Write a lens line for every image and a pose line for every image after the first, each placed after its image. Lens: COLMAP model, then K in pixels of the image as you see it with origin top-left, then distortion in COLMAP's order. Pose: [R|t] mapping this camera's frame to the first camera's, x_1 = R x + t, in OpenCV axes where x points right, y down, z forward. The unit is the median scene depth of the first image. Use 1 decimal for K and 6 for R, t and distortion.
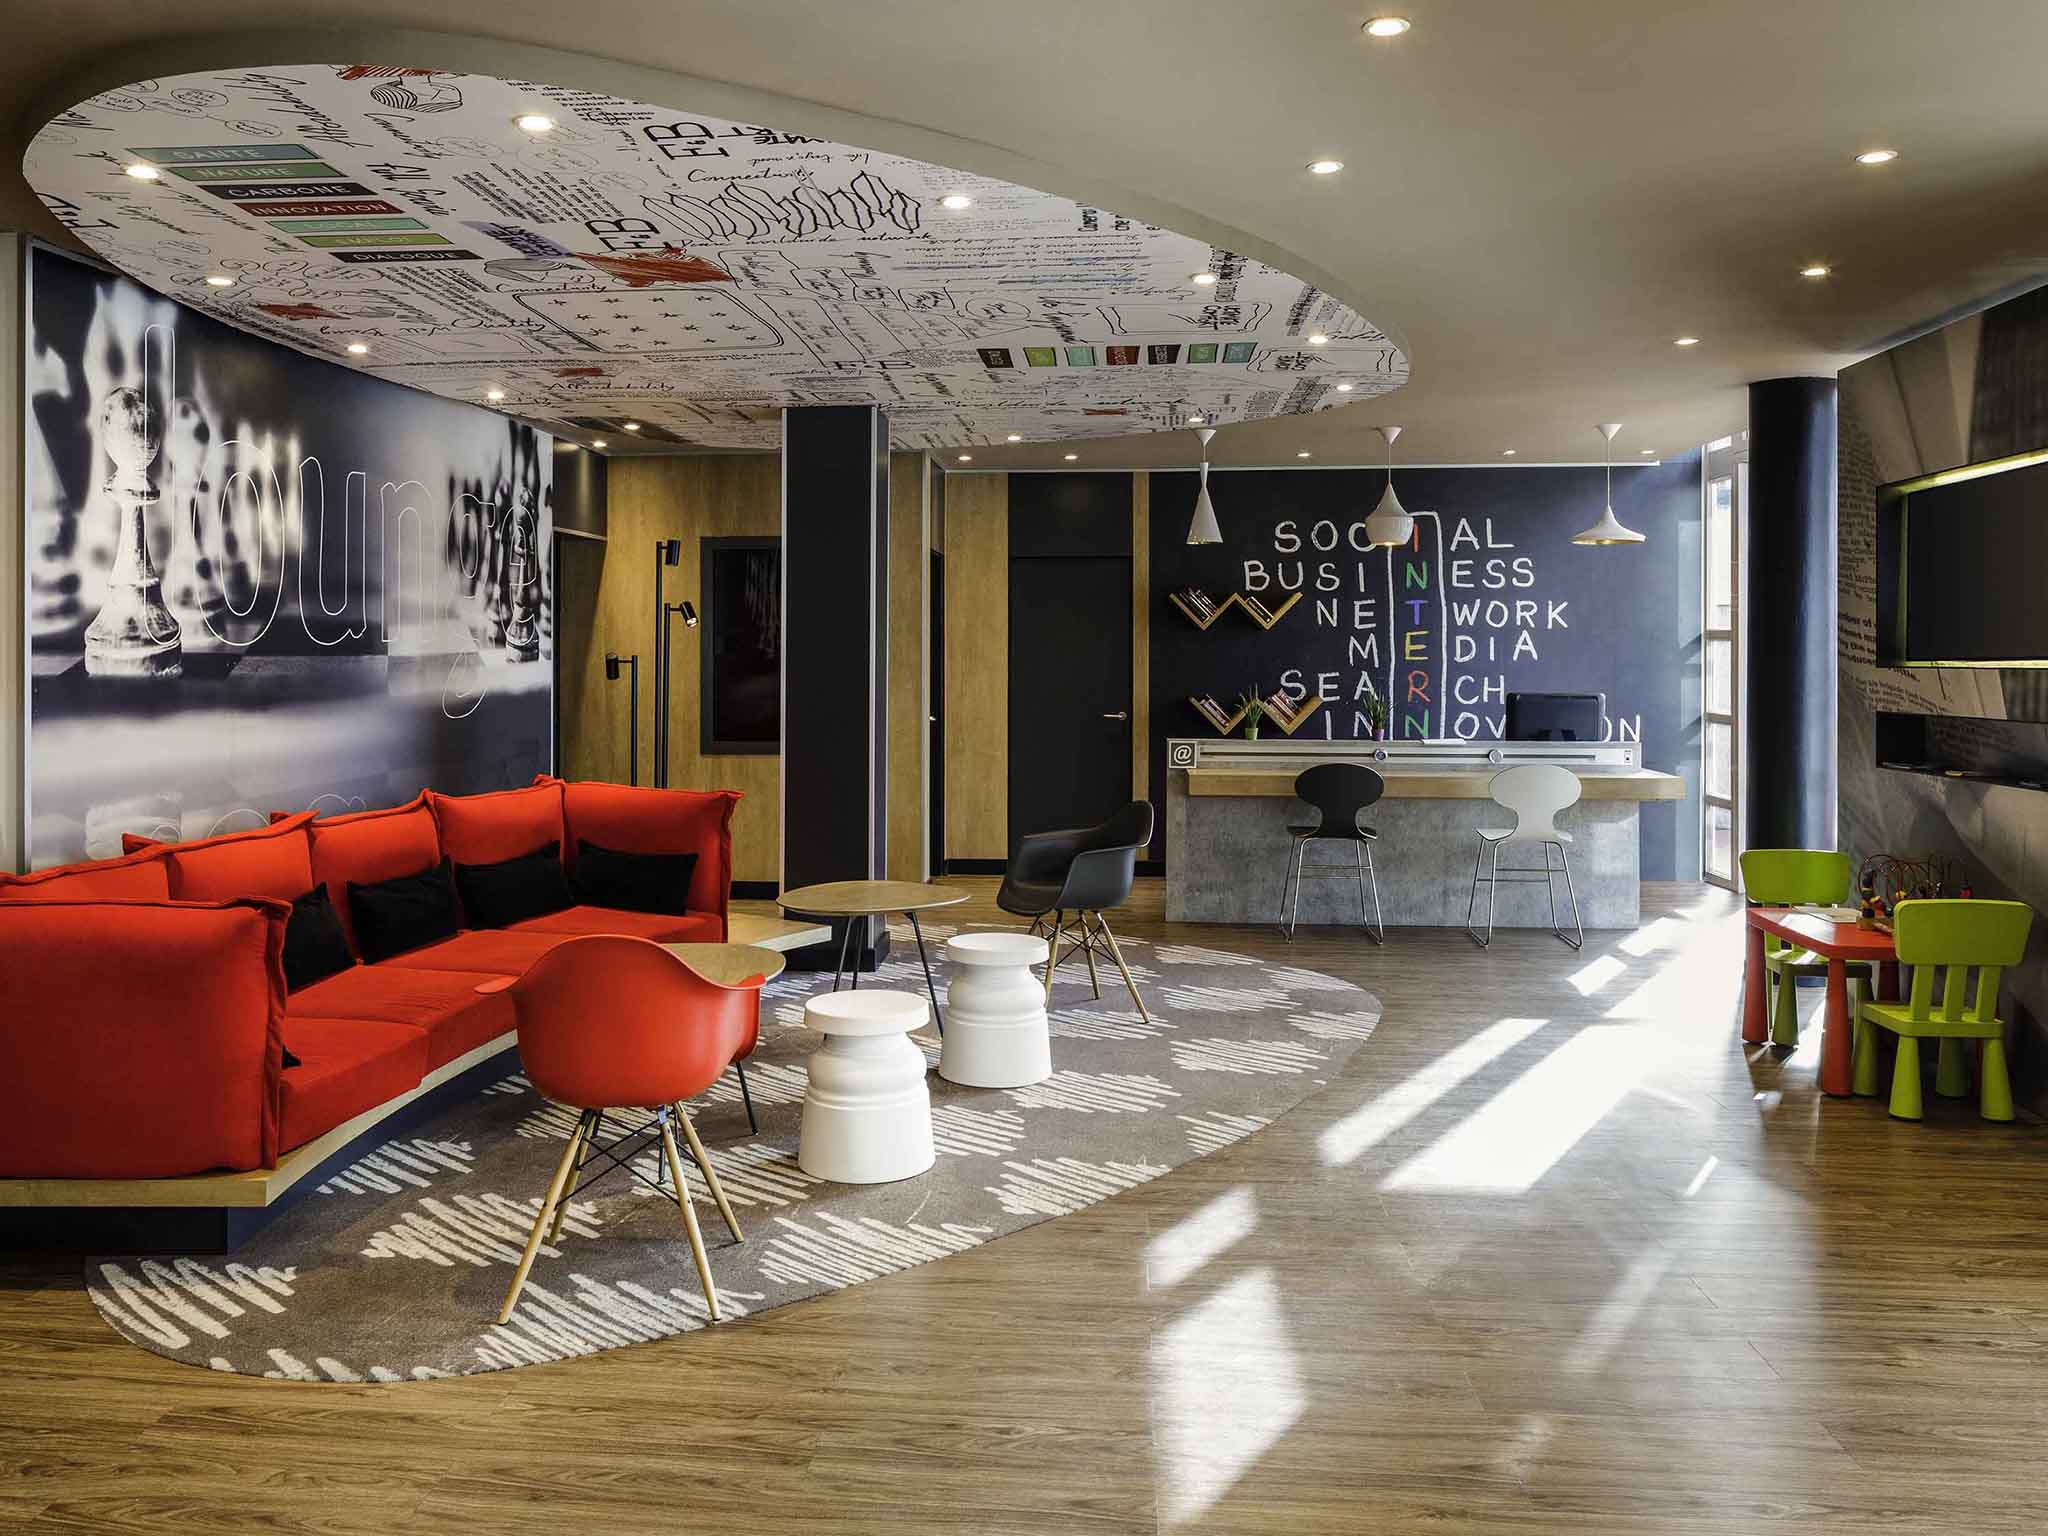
lens RADIAL K [[1587.2, 0, 1002.5], [0, 1587.2, 691.0], [0, 0, 1]] dist [0.034897, -0.025031]
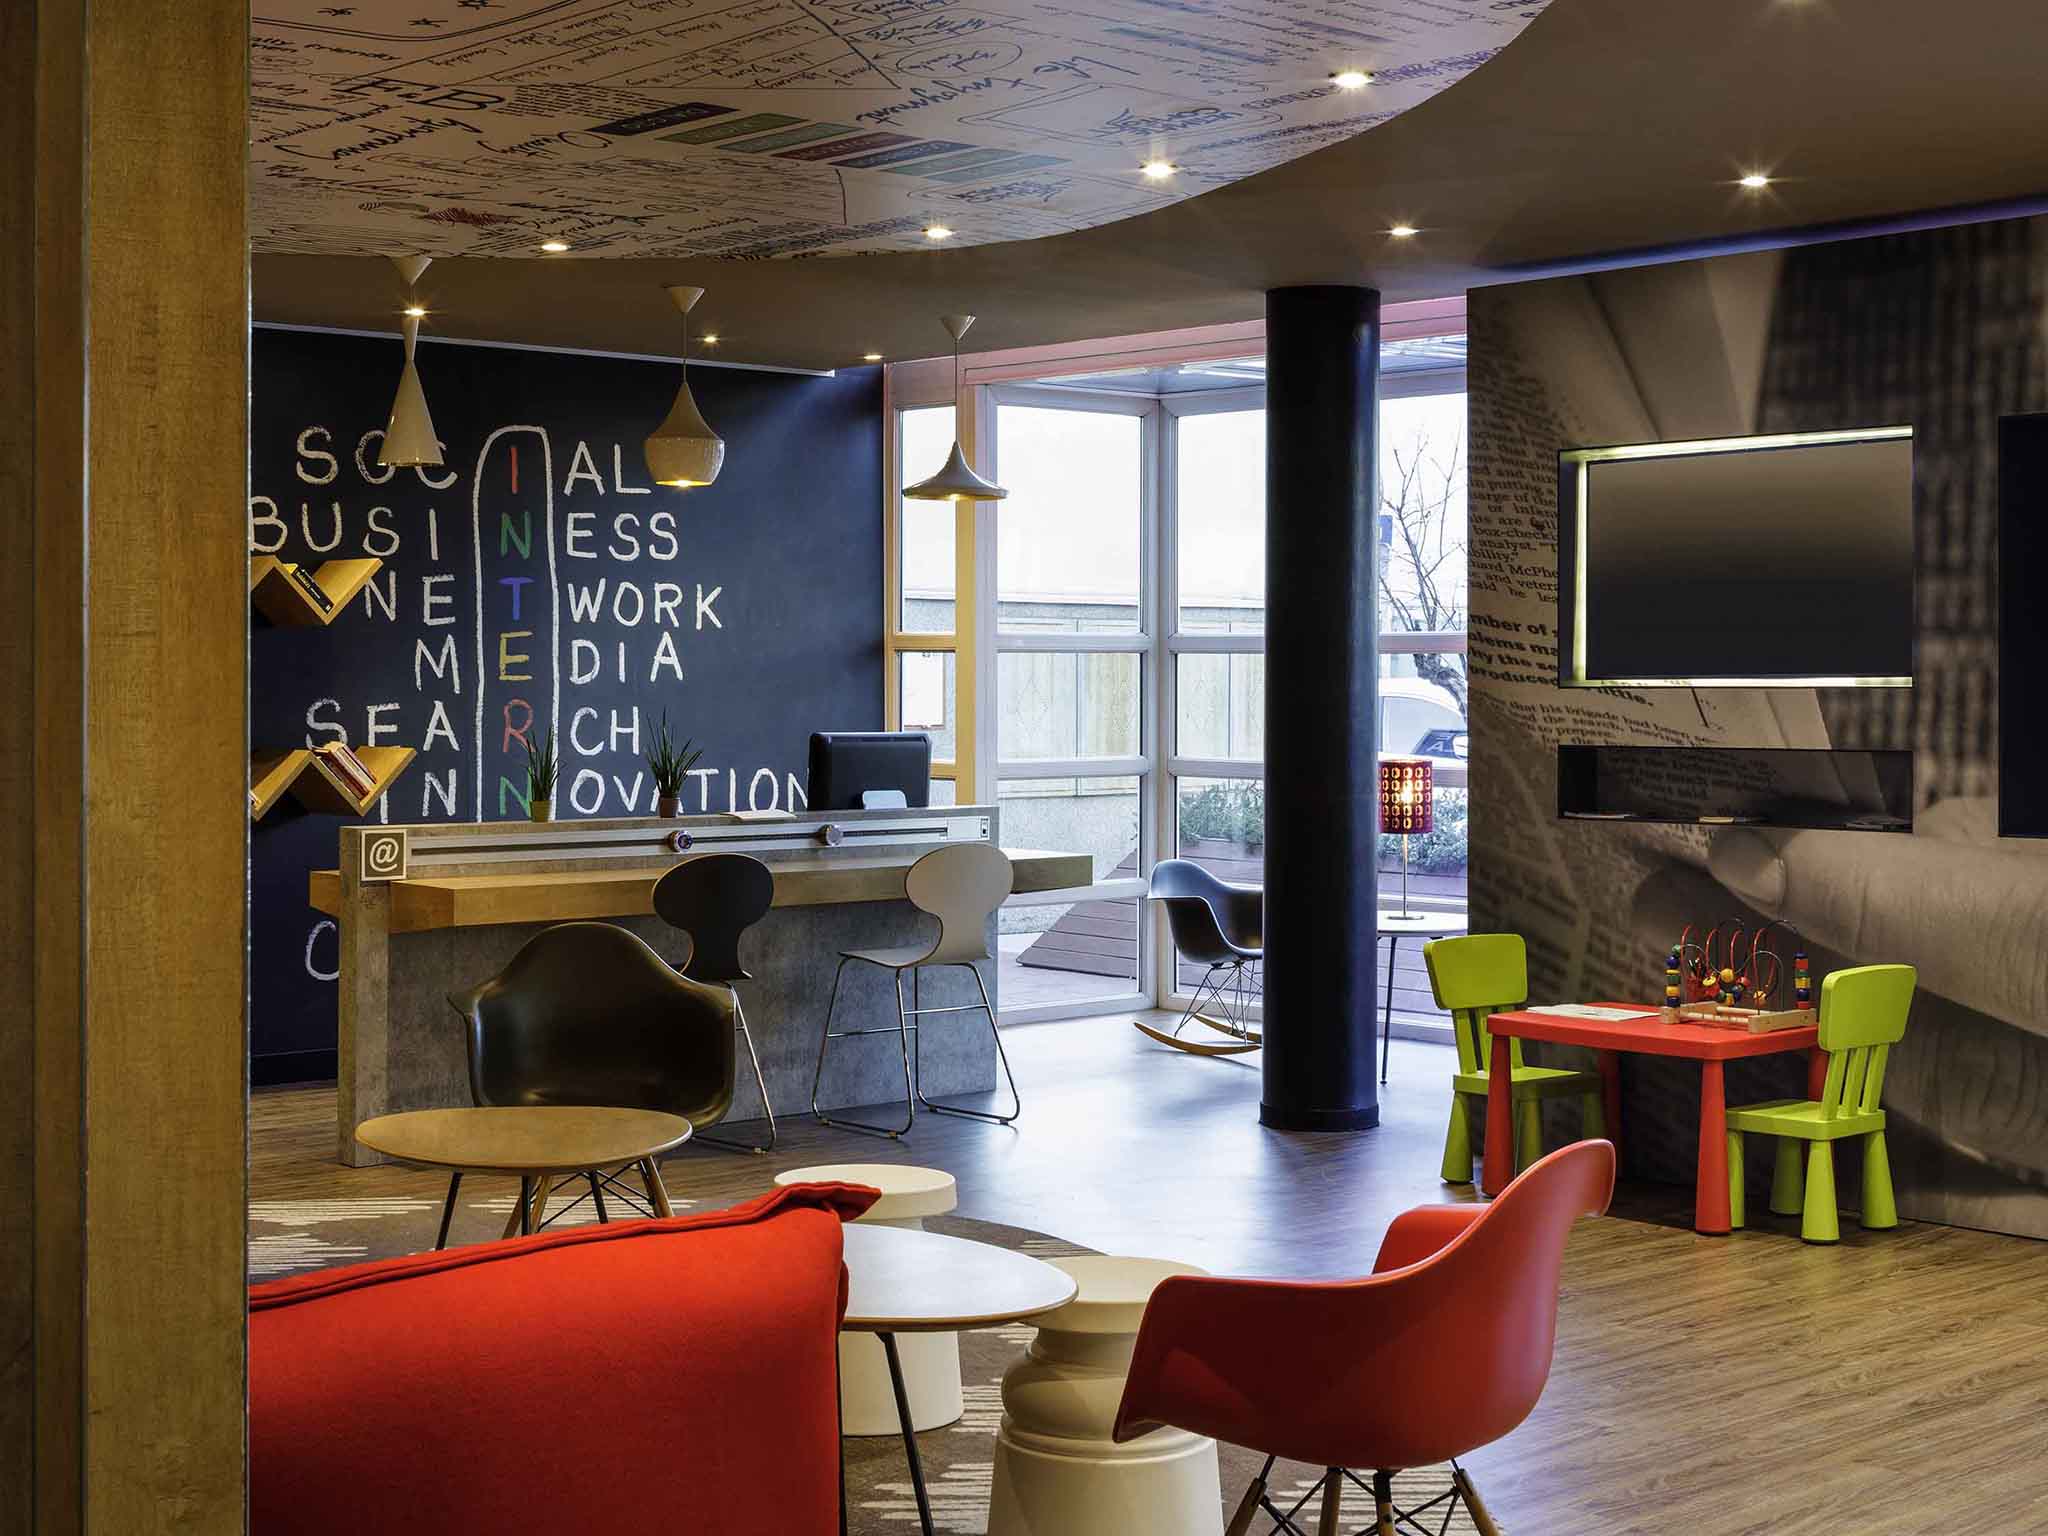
lens RADIAL K [[2900.4, 0, 1021.7], [0, 2900.4, 762.1], [0, 0, 1]] dist [-0.061425, 0.000000]
pose [[0.694752, -0.019937, 0.718973, -0.371839], [0.015478, 0.999799, 0.012767, -0.000538], [-0.719083, 0.002258, 0.694921, 0.136002]]
